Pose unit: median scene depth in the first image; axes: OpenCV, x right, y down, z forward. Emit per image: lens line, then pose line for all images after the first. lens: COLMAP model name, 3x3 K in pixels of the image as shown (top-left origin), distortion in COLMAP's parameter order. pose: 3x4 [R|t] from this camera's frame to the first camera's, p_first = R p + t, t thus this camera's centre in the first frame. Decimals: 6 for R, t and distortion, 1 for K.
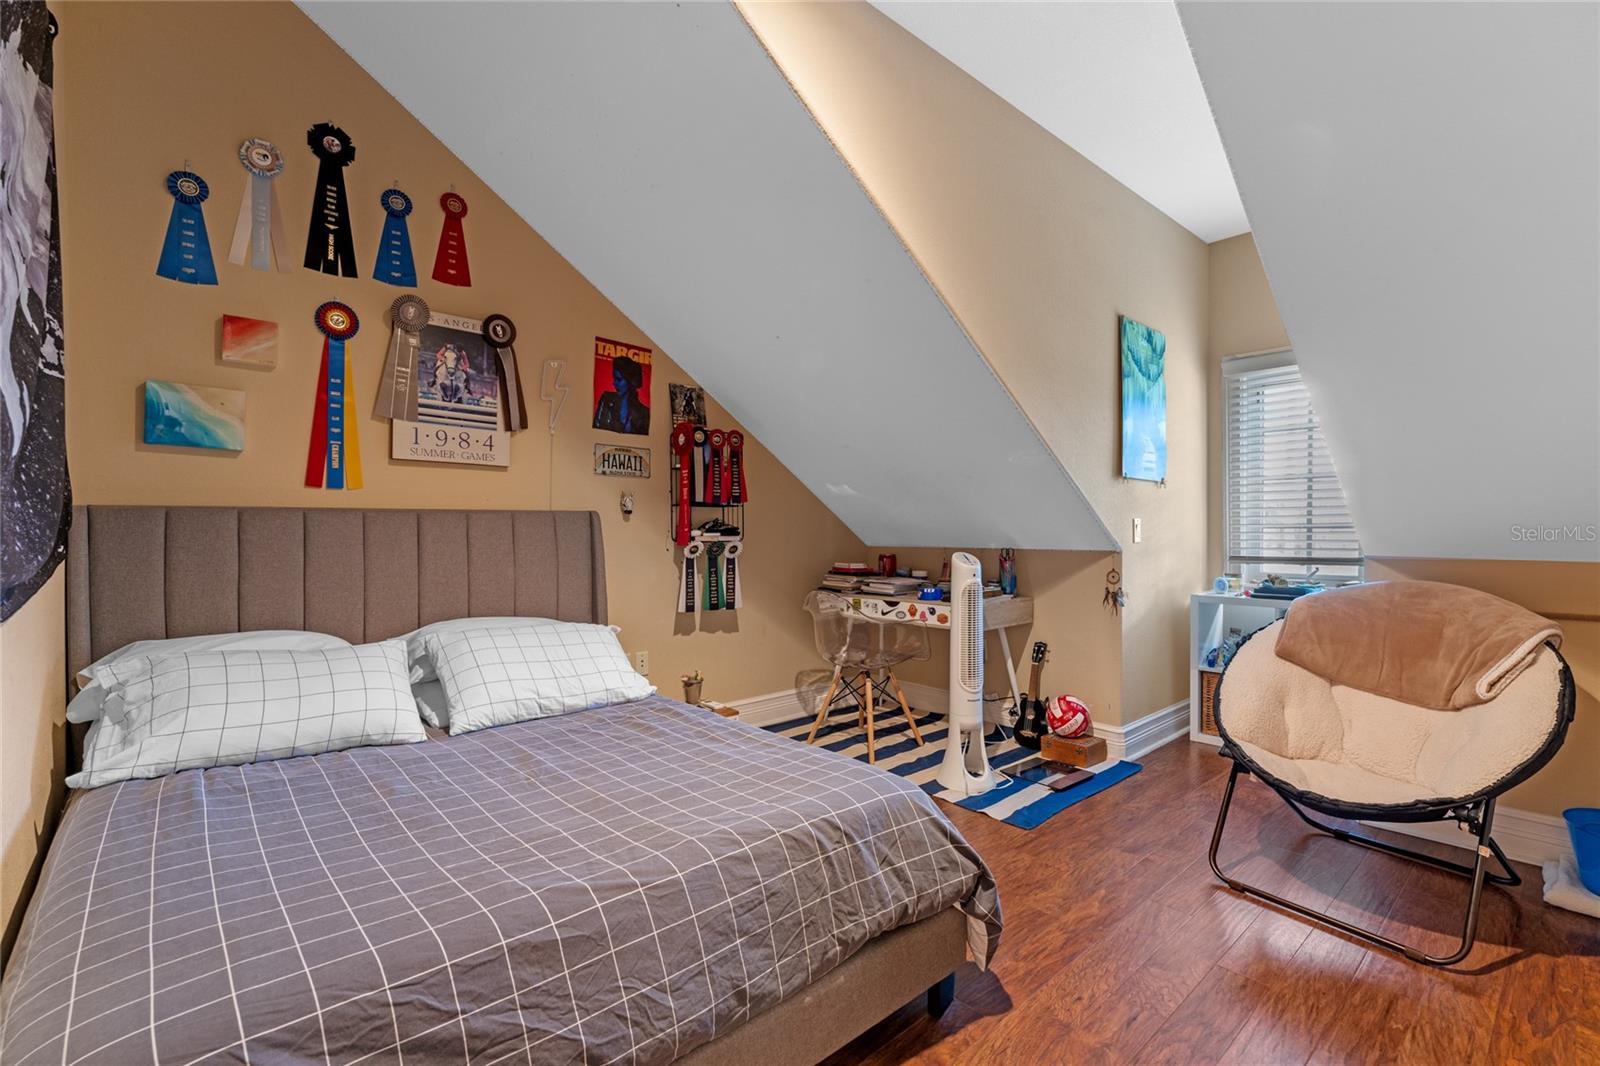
lens RADIAL K [[712.3, 0, 798.5], [0, 712.3, 533.9], [0, 0, 1]] dist [-0.004457, -0.001154]
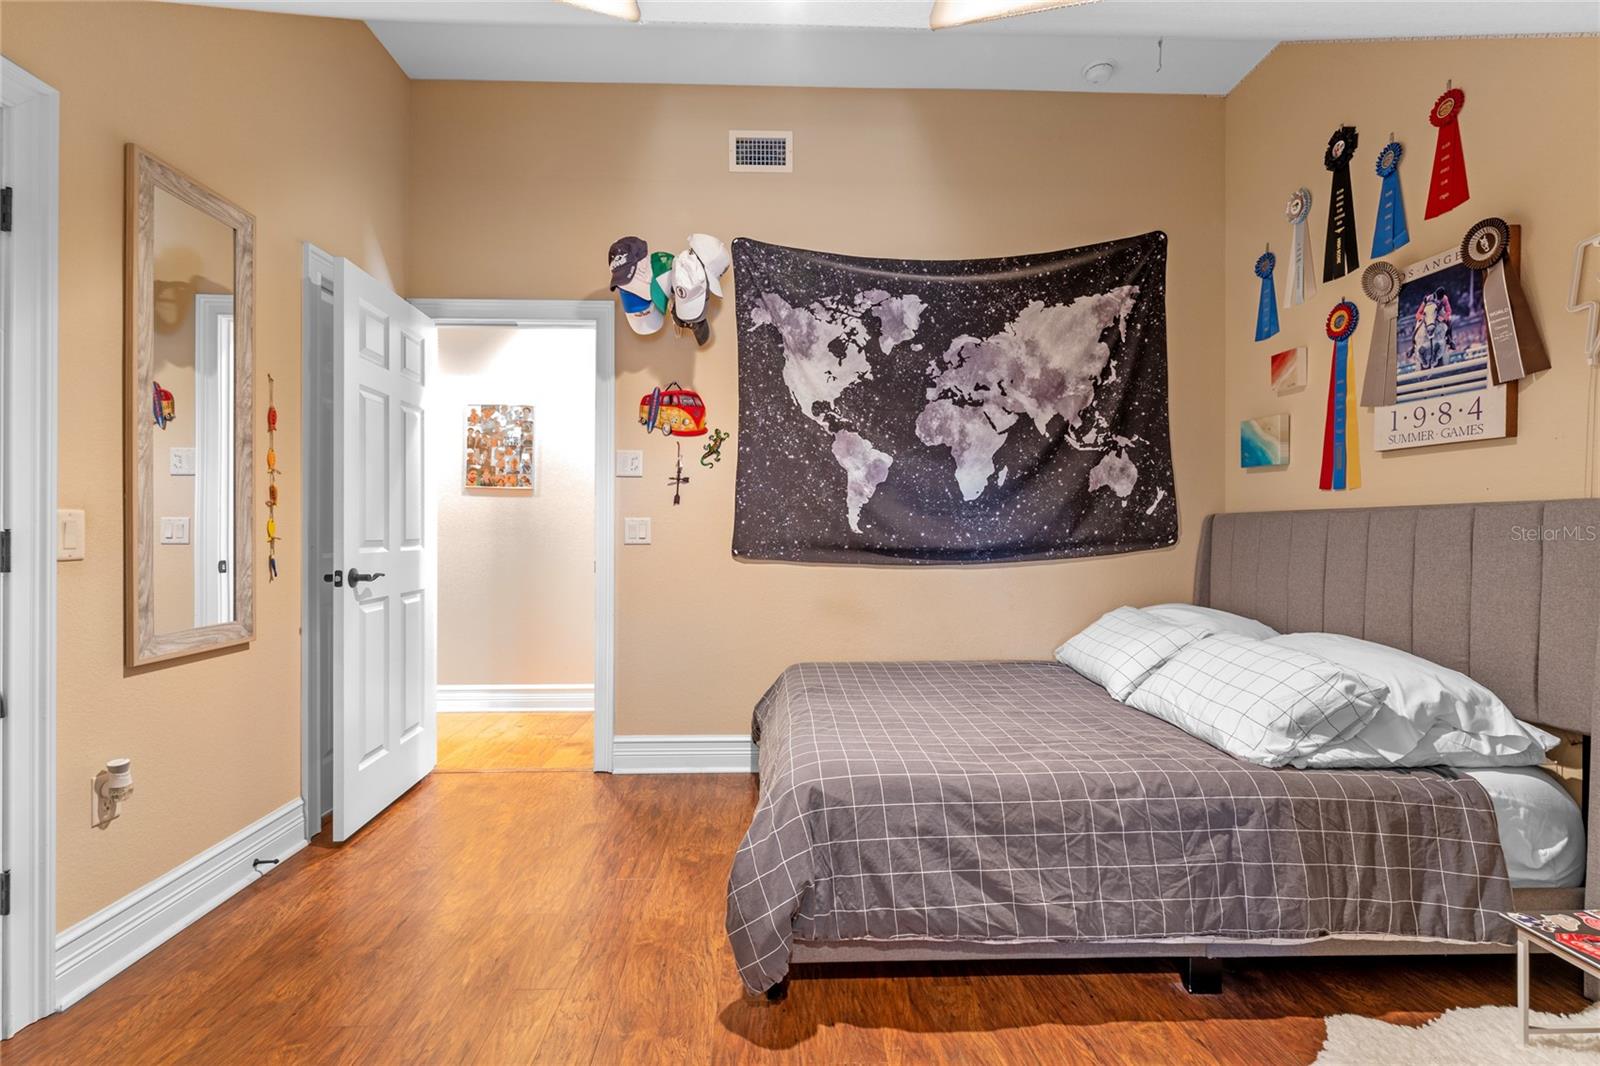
lens RADIAL K [[712.3, 0, 796.6], [0, 712.3, 533.1], [0, 0, 1]] dist [-0.004457, -0.001154]
pose [[-0.646092, 0.002522, -0.763255, 0.648430], [-0.010953, 0.999861, 0.012576, -0.006964], [0.763181, 0.016485, -0.645975, 1.134426]]
